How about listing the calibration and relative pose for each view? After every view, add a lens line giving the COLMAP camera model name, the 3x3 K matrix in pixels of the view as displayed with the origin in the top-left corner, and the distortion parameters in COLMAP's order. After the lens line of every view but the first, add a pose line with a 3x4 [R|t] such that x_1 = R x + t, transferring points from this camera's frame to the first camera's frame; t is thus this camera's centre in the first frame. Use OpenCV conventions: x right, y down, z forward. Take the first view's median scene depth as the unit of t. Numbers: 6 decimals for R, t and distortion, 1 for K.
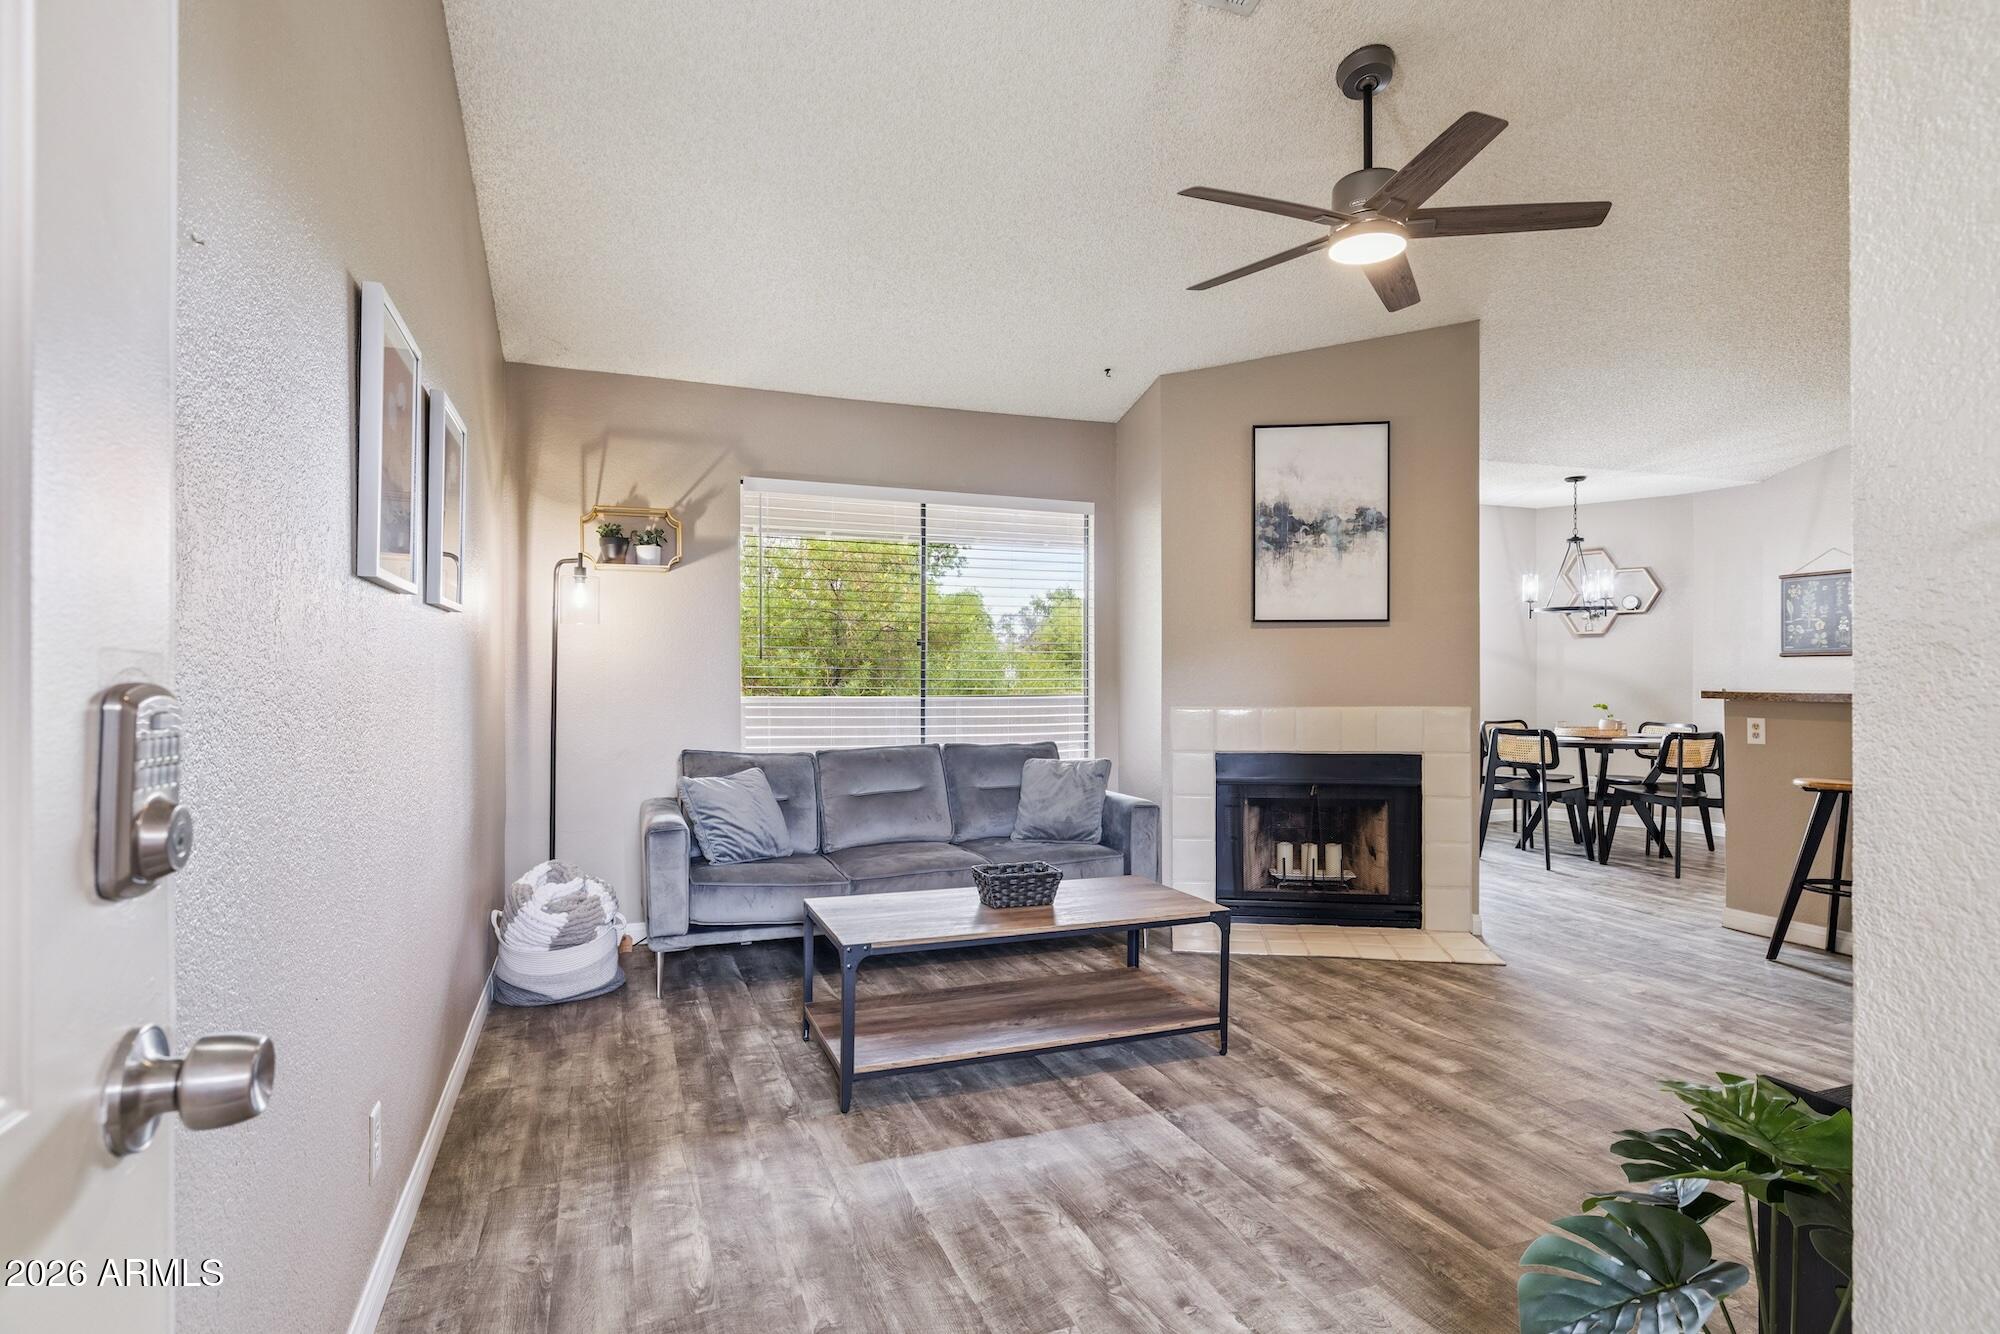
lens RADIAL K [[1042.1, 0, 984.7], [0, 1042.1, 656.8], [0, 0, 1]] dist [-0.000115, 0.000995]
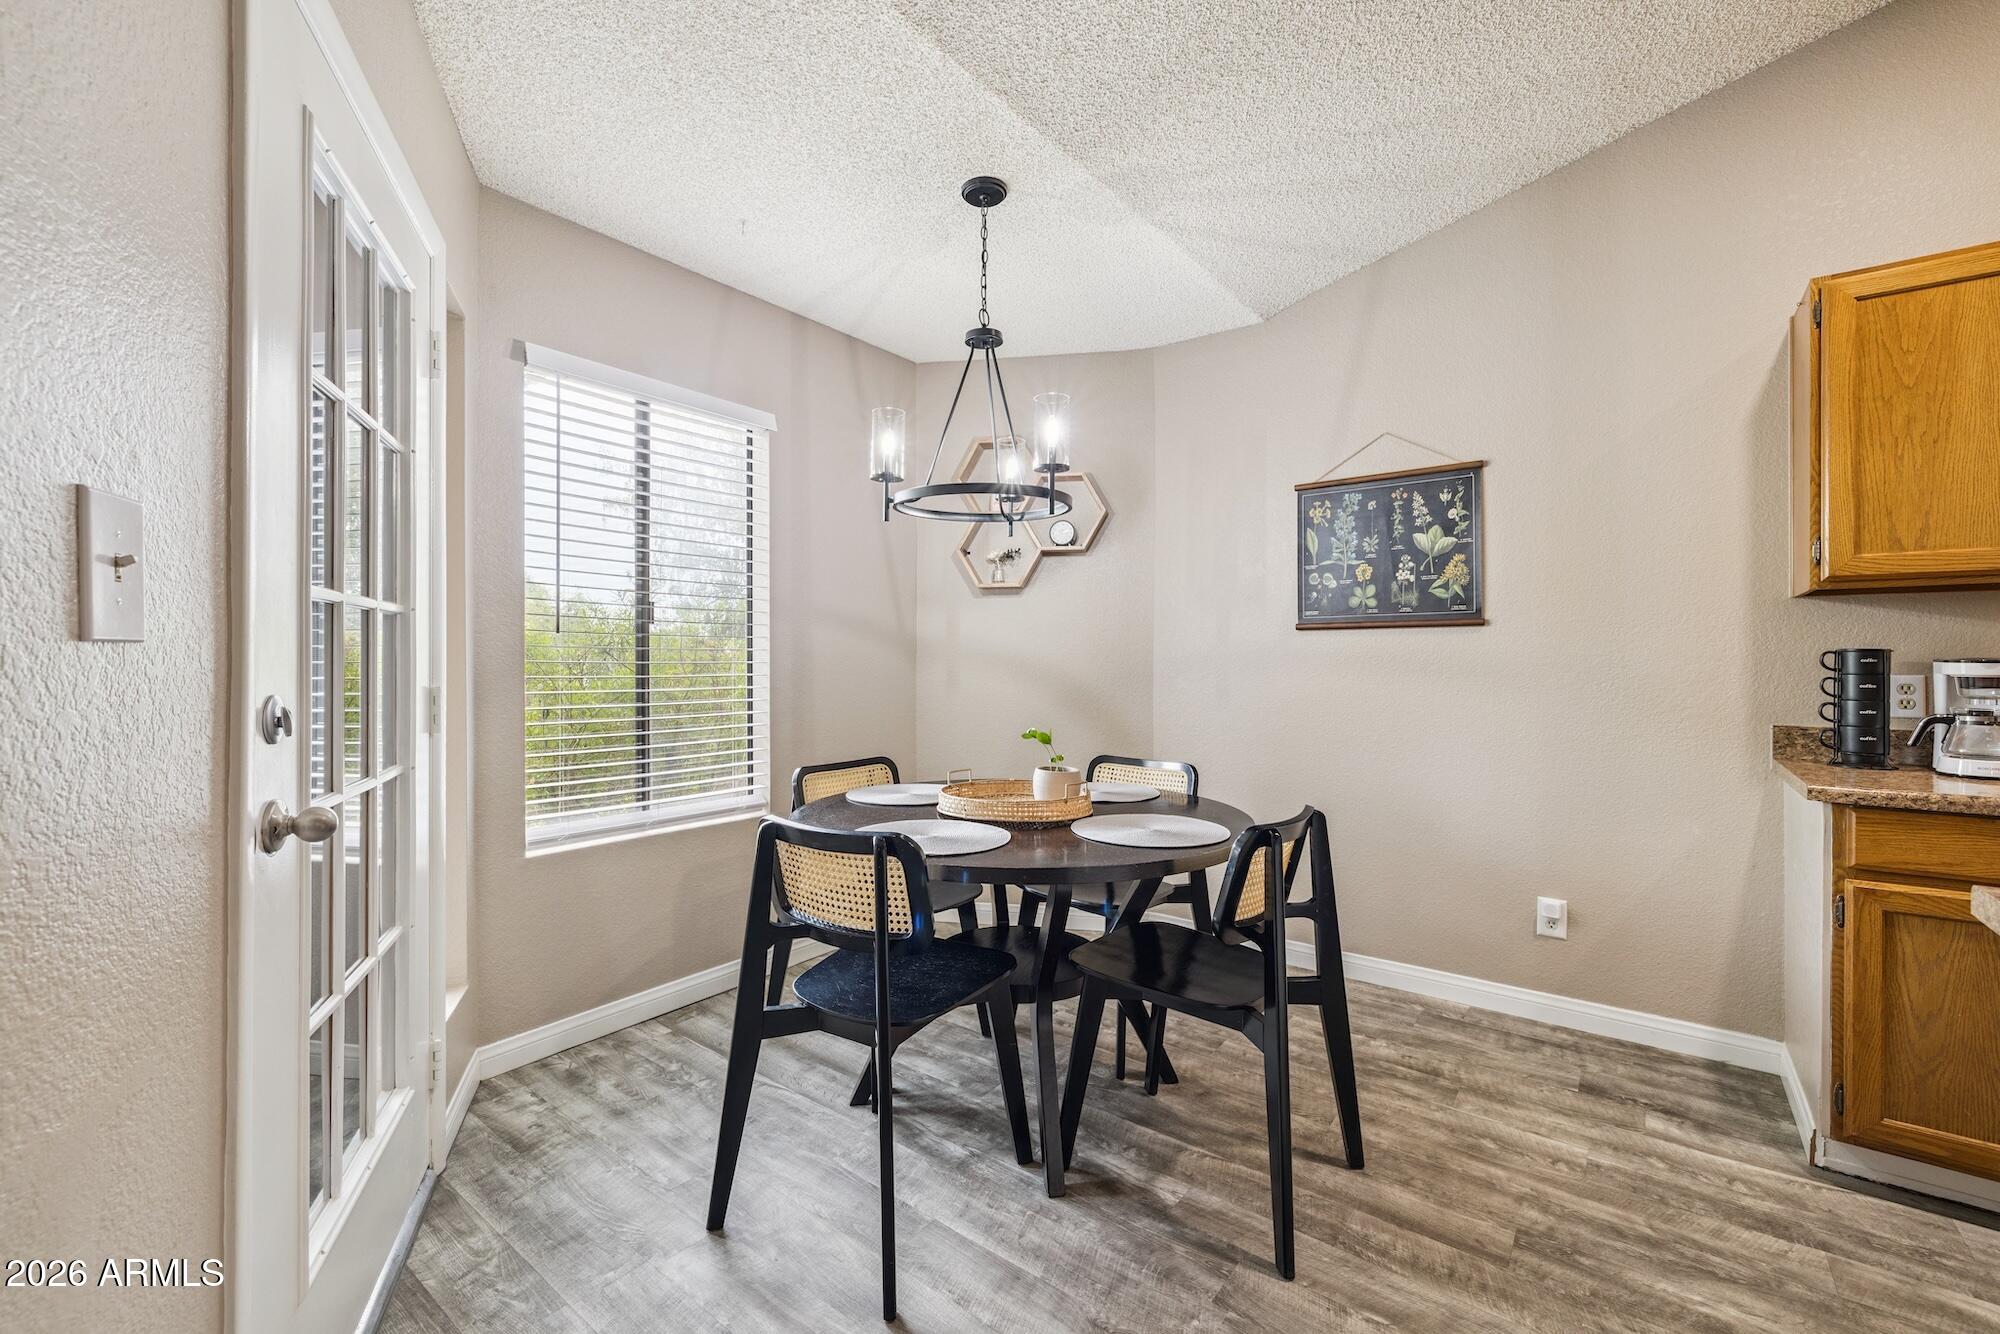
lens RADIAL K [[845.1, 0, 998.3], [0, 845.1, 660.0], [0, 0, 1]] dist [0.001272, -0.000898]
pose [[0.851936, 0.008809, 0.523572, 0.581007], [-0.016534, 0.999812, 0.010081, 0.020892], [-0.523385, -0.017245, 0.851922, 1.037466]]
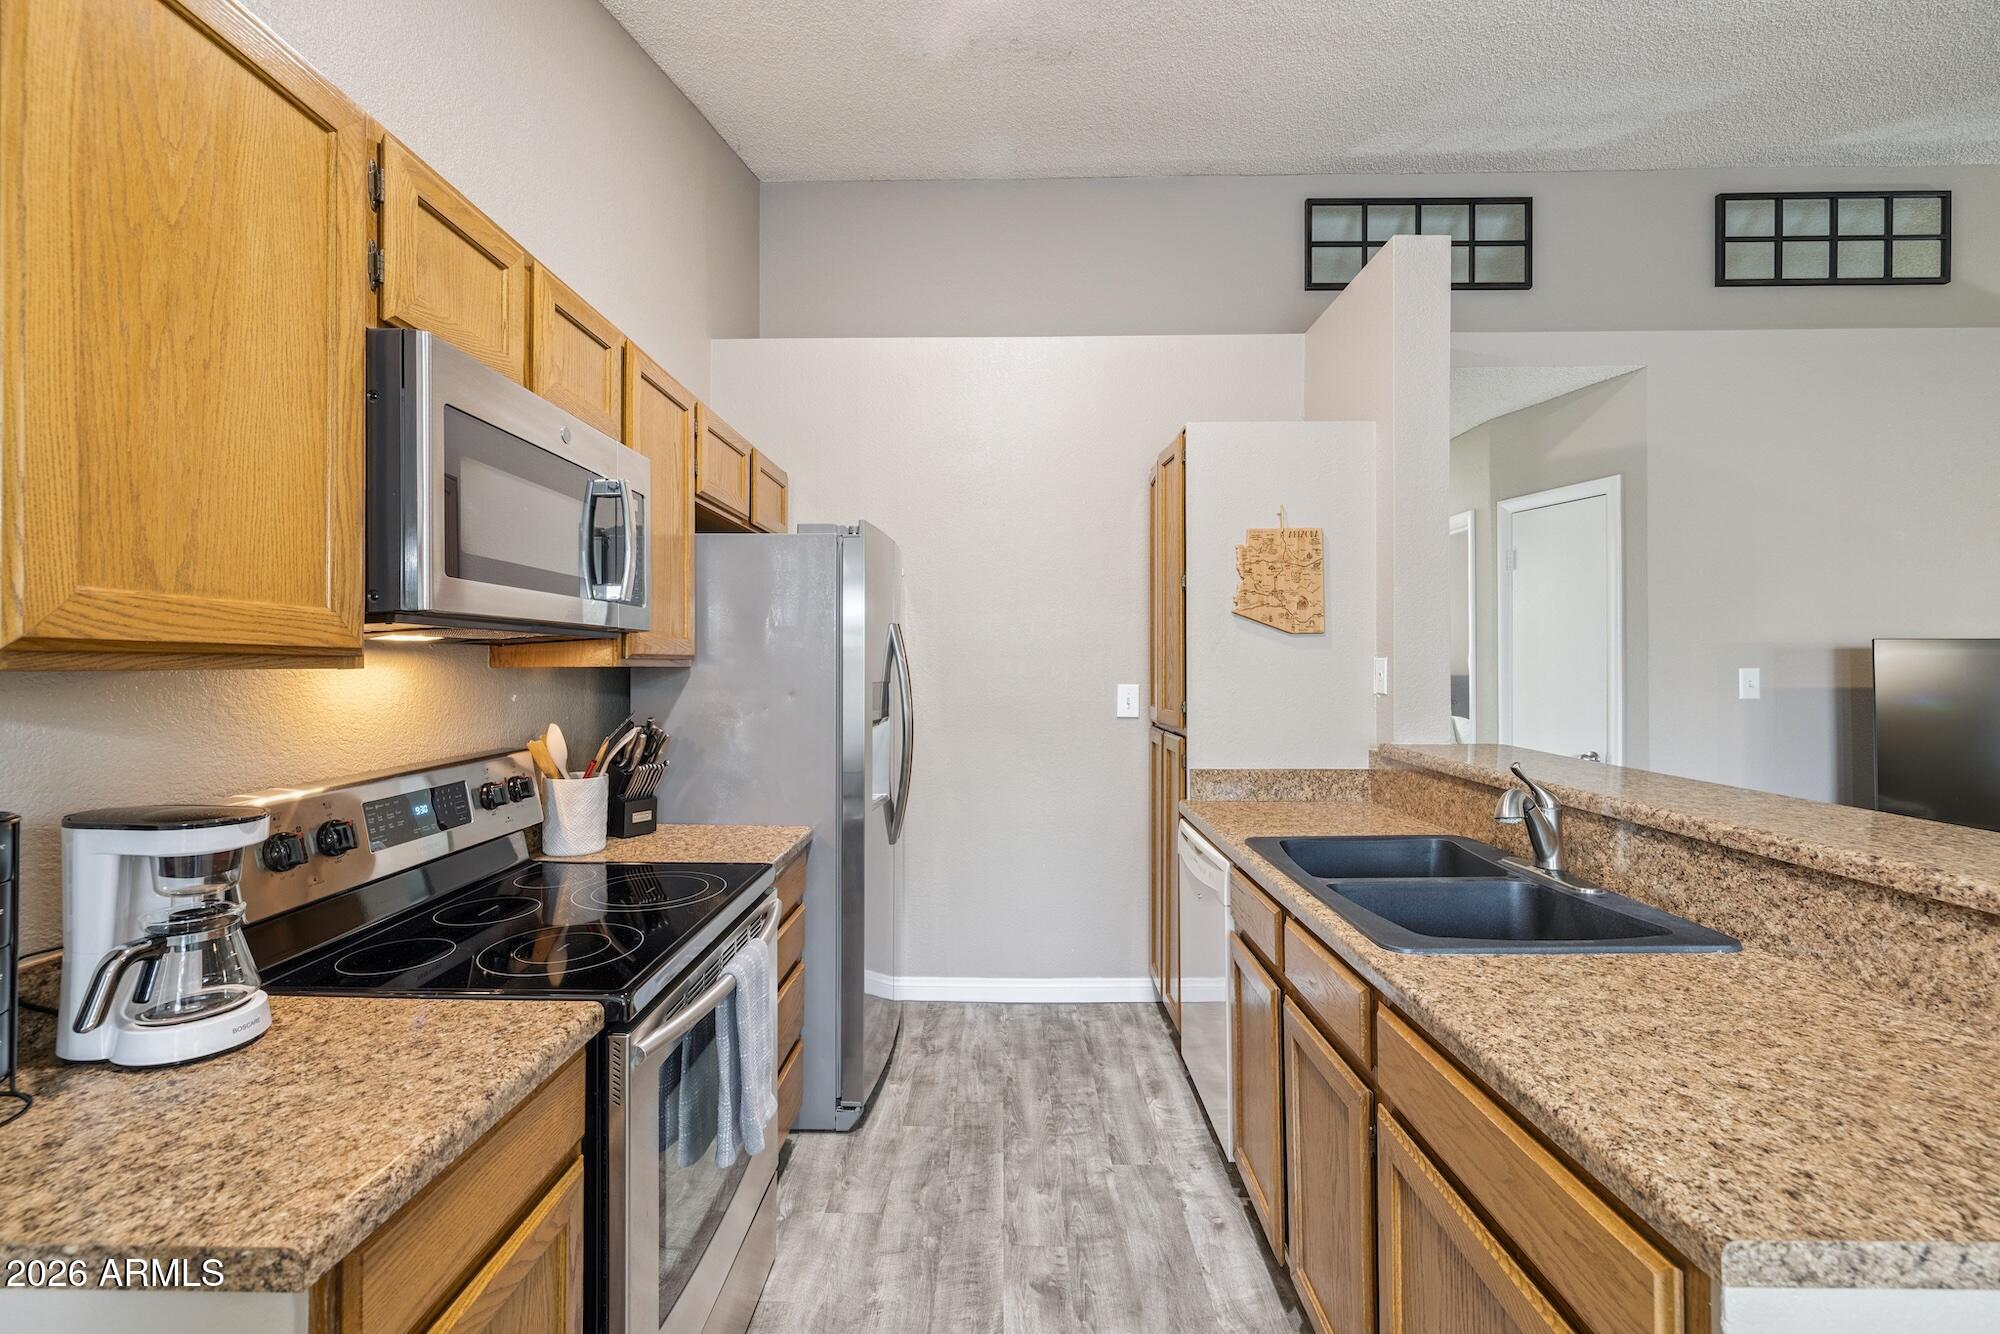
lens RADIAL K [[845.1, 0, 980.9], [0, 845.1, 662.2], [0, 0, 1]] dist [0.001272, -0.000898]
pose [[-0.925452, 0.009204, 0.378753, 0.949679], [-0.000680, 0.999663, -0.025952, -0.016364], [-0.378865, -0.024275, -0.925134, 1.262861]]
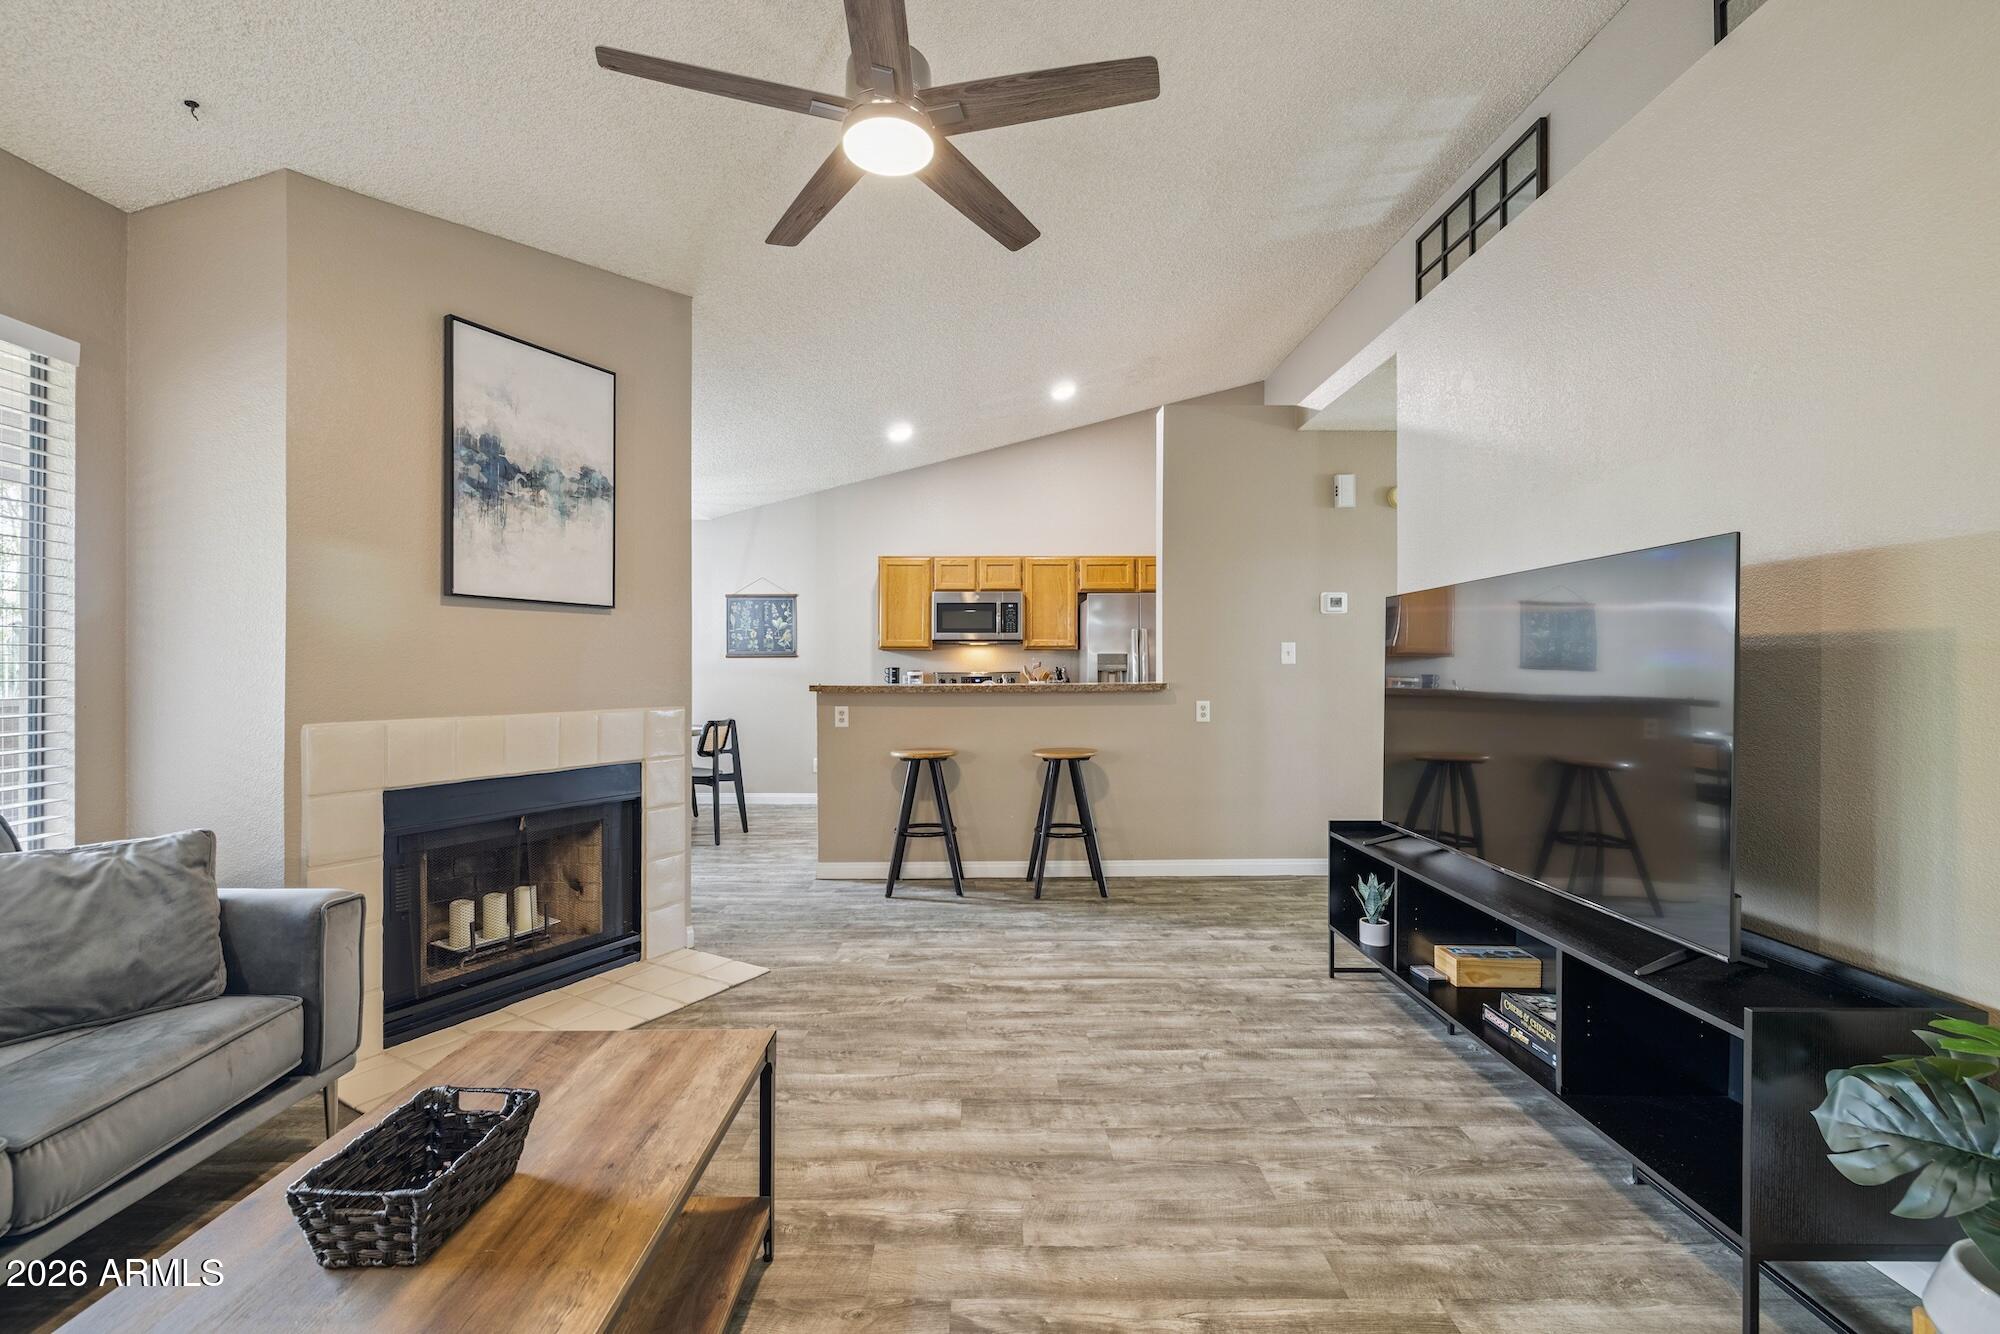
lens RADIAL K [[845.1, 0, 1010.4], [0, 845.1, 664.0], [0, 0, 1]] dist [0.001272, -0.000898]
pose [[0.343938, 0.008844, 0.938951, -0.145285], [-0.018141, 0.999832, -0.002772, 0.006829], [-0.938817, -0.016080, 0.344041, 0.459165]]
